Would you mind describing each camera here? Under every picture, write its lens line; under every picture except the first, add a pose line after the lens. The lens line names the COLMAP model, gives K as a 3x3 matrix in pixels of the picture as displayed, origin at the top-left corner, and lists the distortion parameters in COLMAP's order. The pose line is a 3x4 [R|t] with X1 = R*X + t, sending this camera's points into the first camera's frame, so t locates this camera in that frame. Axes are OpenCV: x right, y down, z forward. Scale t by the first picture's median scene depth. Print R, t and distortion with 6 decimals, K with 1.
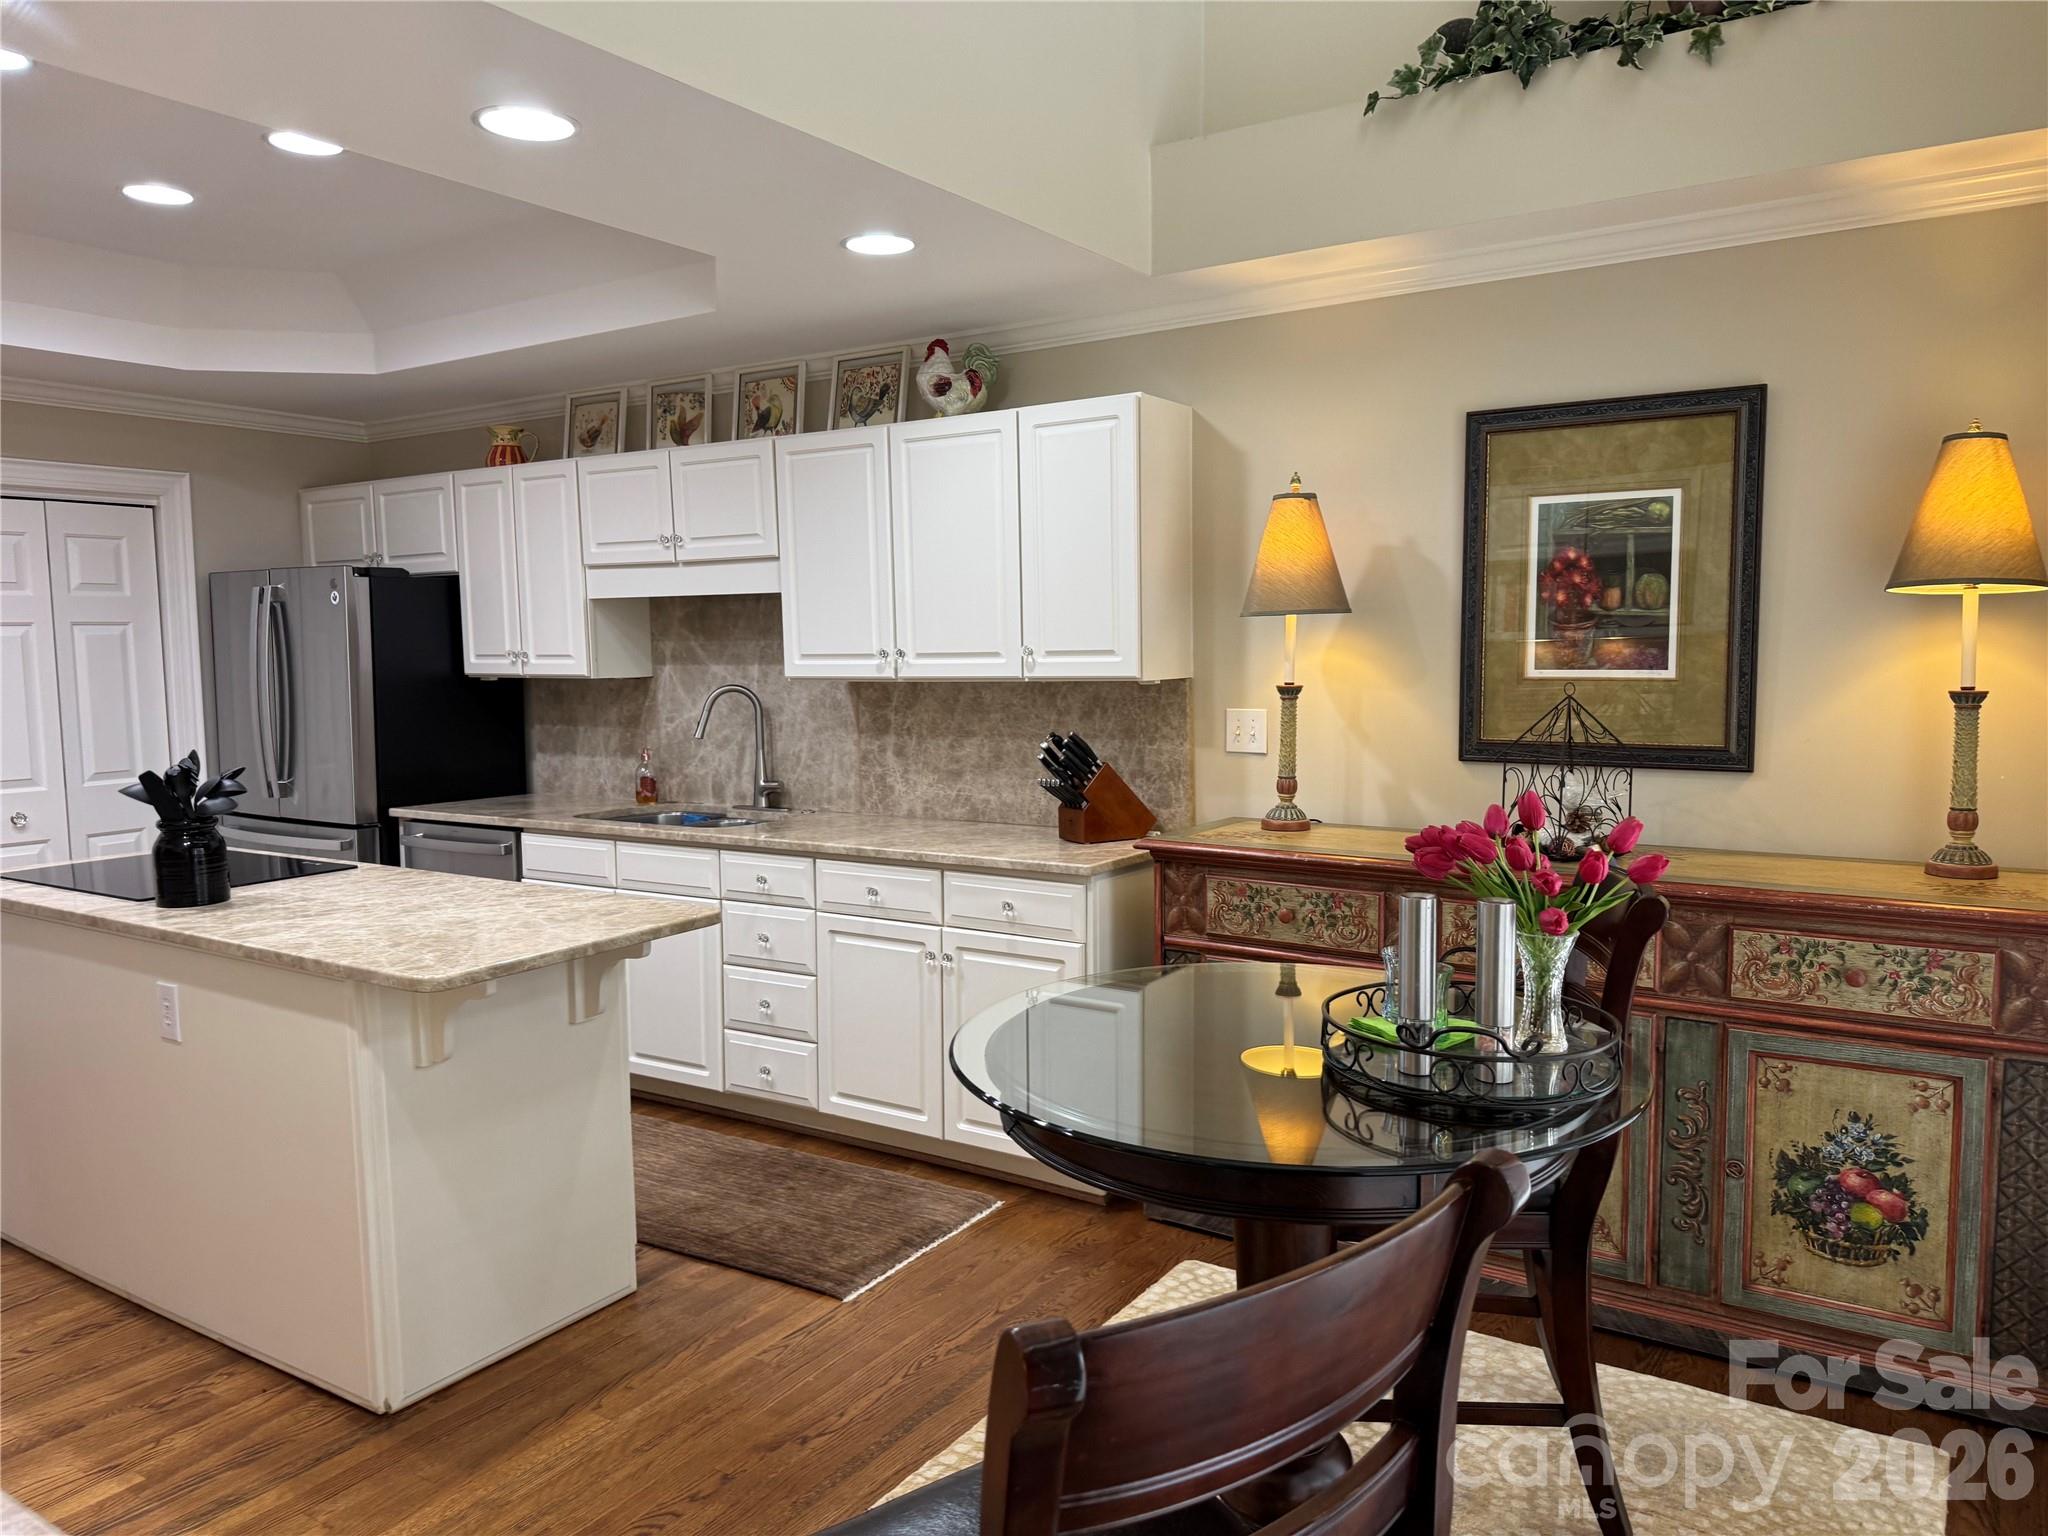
lens RADIAL K [[1449.7, 0, 1020.6], [0, 1449.7, 766.0], [0, 0, 1]] dist [0.050169, -0.049637]
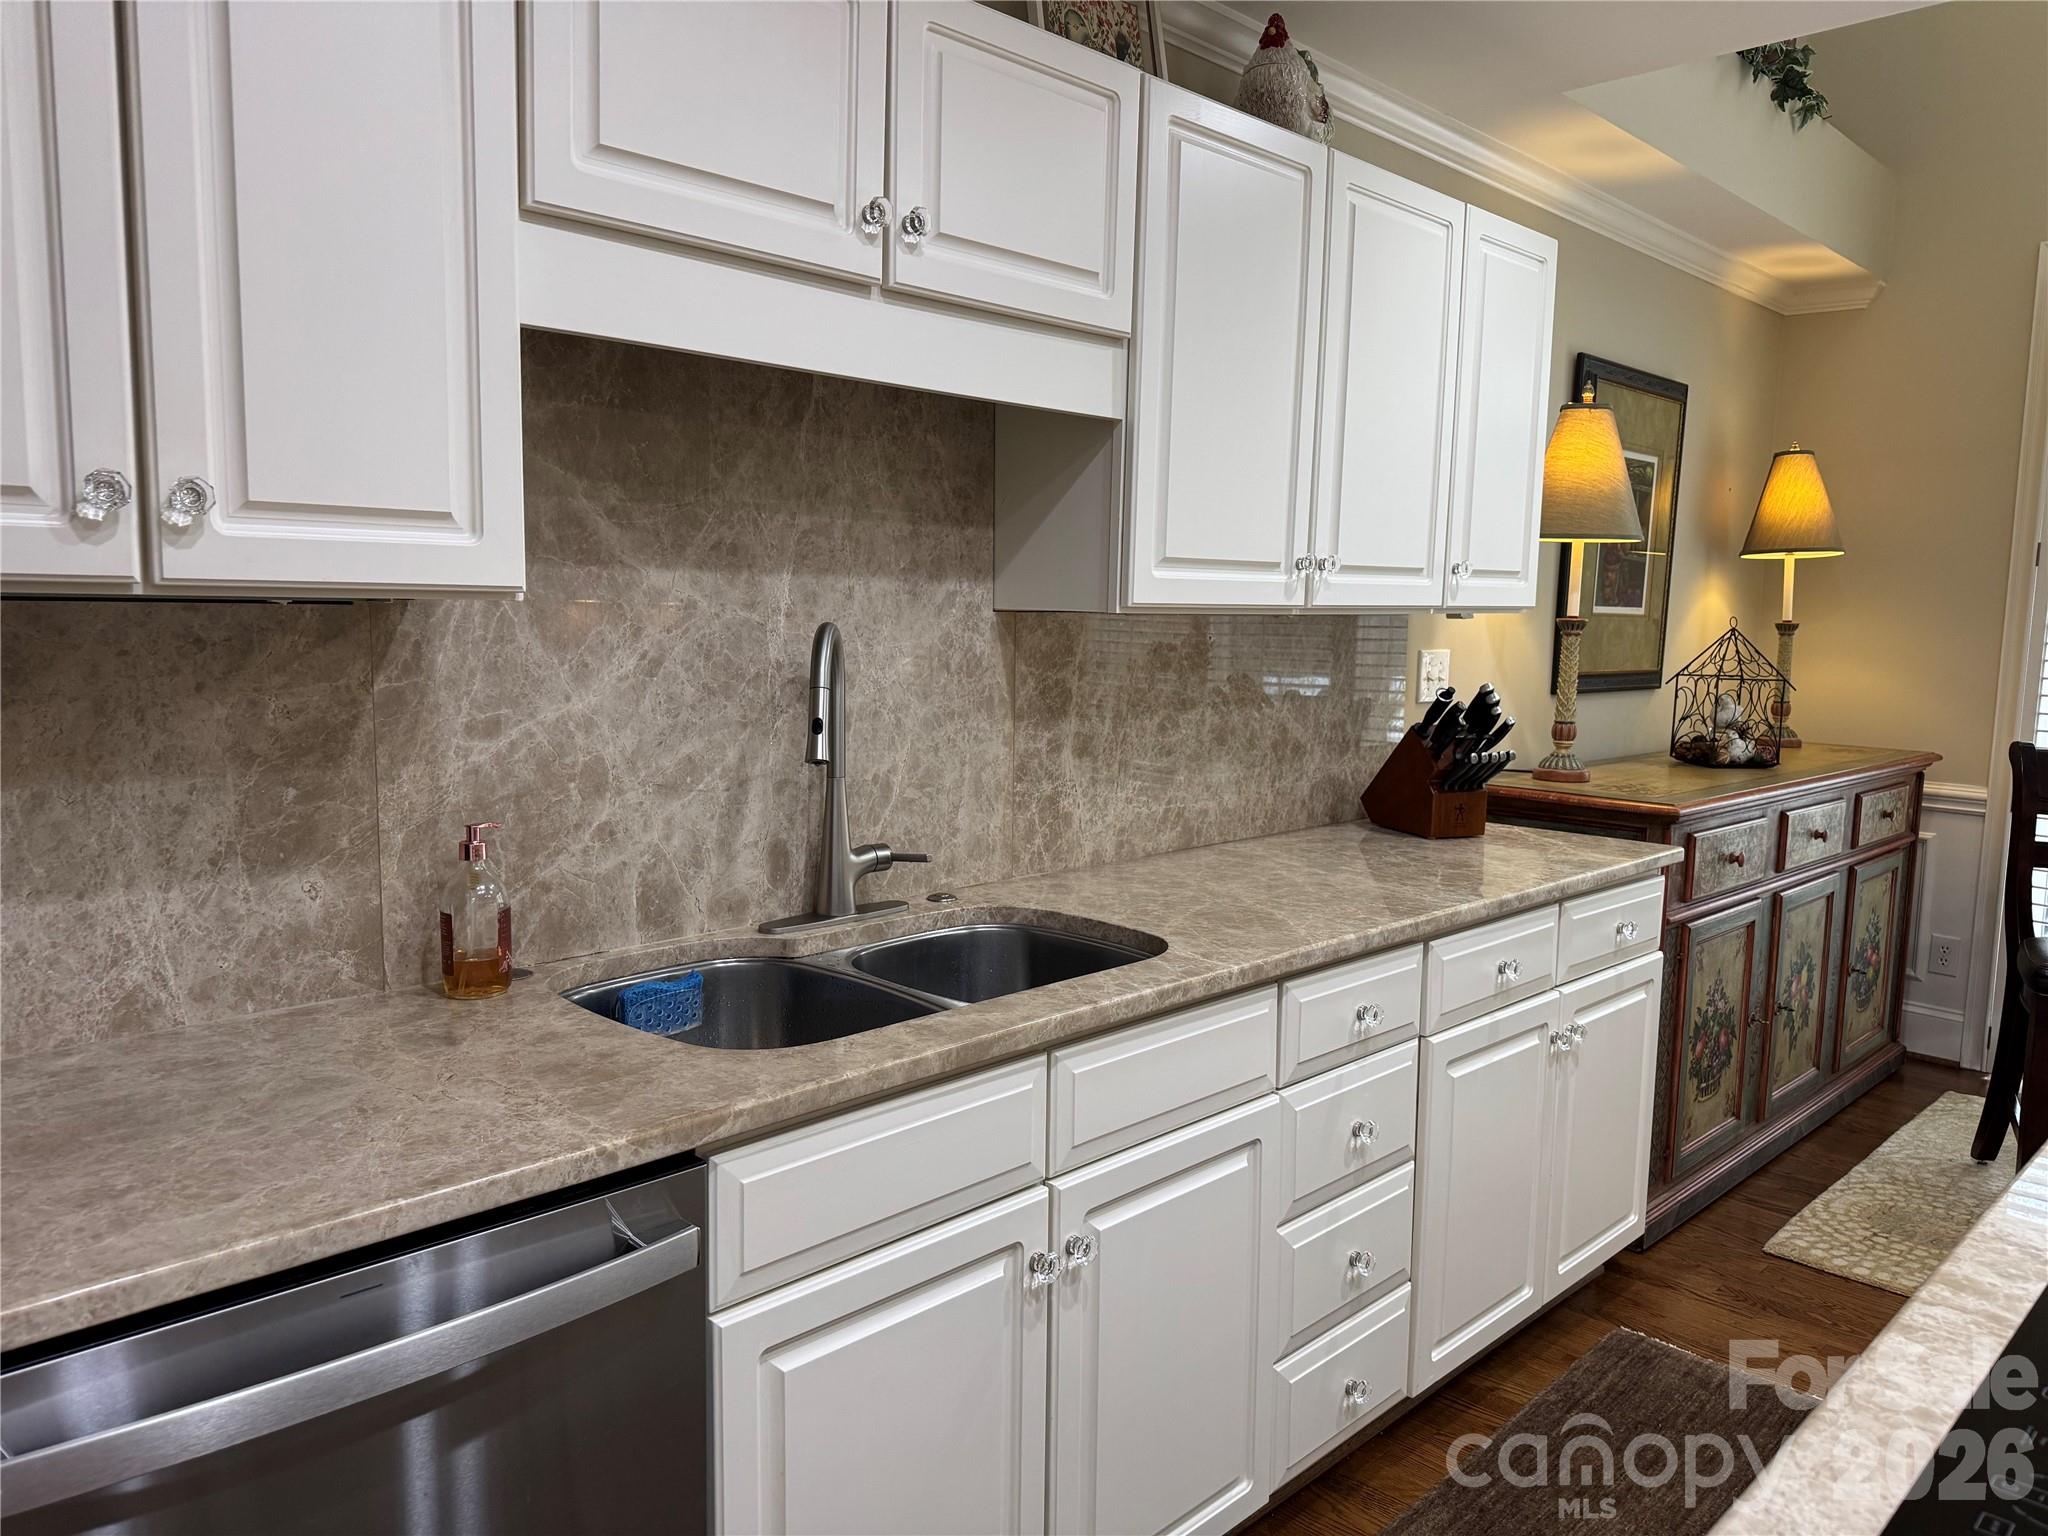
lens RADIAL K [[1449.7, 0, 1020.6], [0, 1449.7, 766.0], [0, 0, 1]] dist [0.050169, -0.049637]
pose [[0.190438, -0.091892, 0.977389, -0.627314], [0.063439, 0.994680, 0.081157, -0.049233], [-0.979647, 0.046549, 0.195254, 0.941578]]
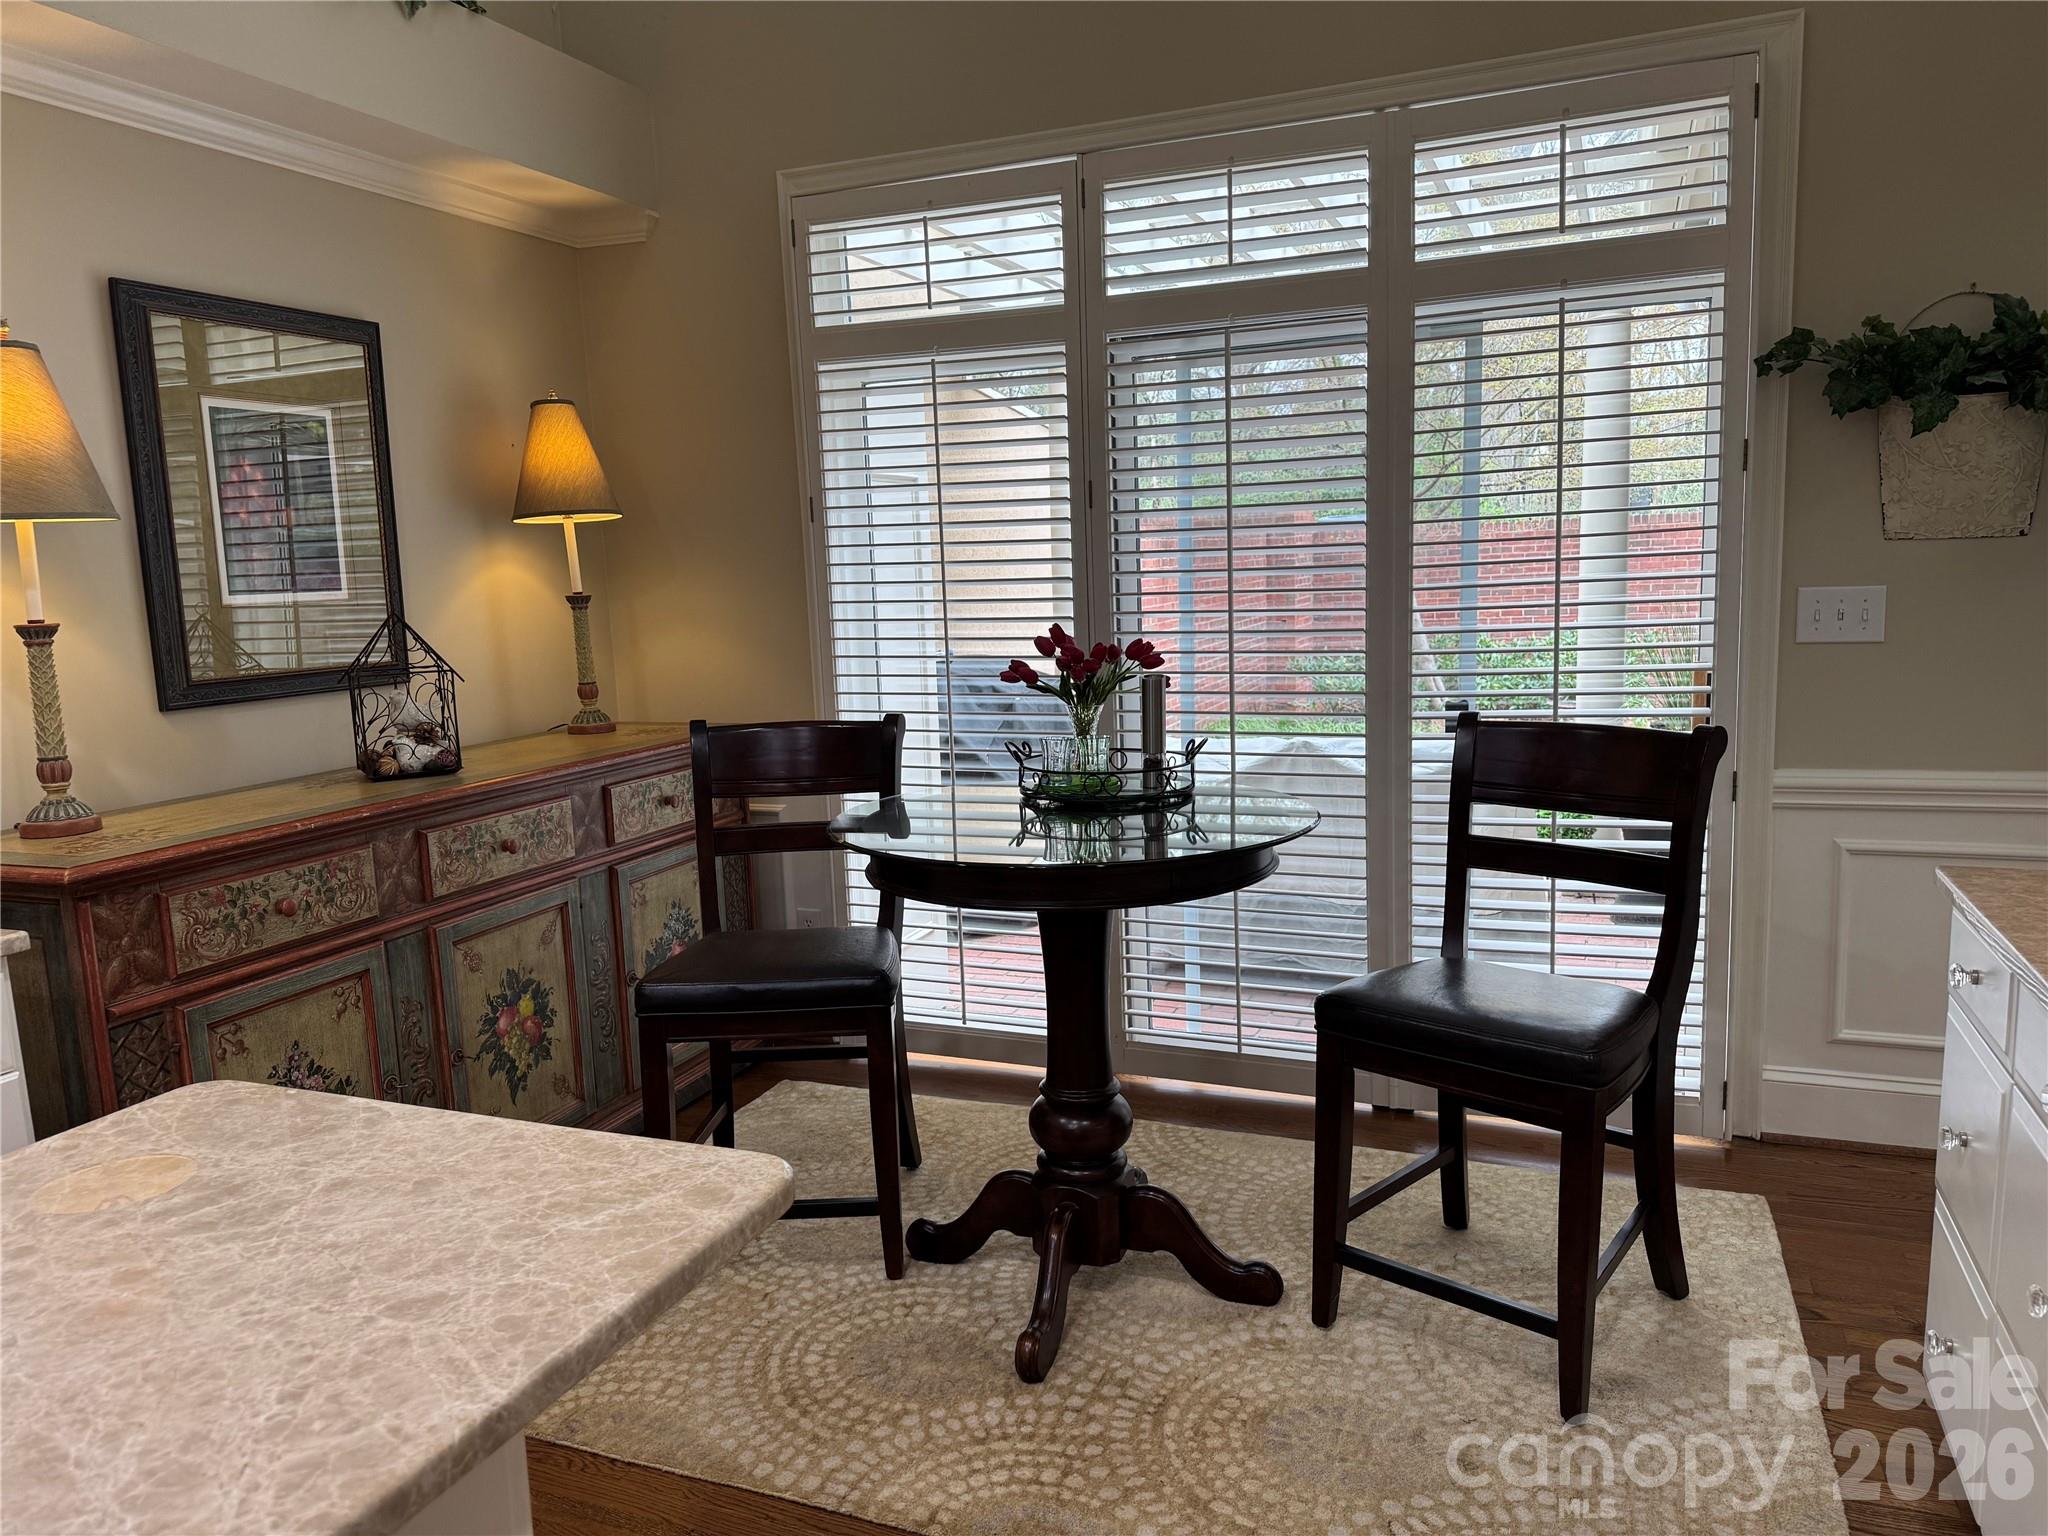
lens RADIAL K [[1442.2, 0, 1020.5], [0, 1442.2, 773.0], [0, 0, 1]] dist [0.027003, -0.048239]
pose [[-0.208095, -0.121890, 0.970484, -0.472668], [0.128351, 0.980222, 0.150635, -0.024462], [-0.969651, 0.155909, -0.188335, 0.558715]]
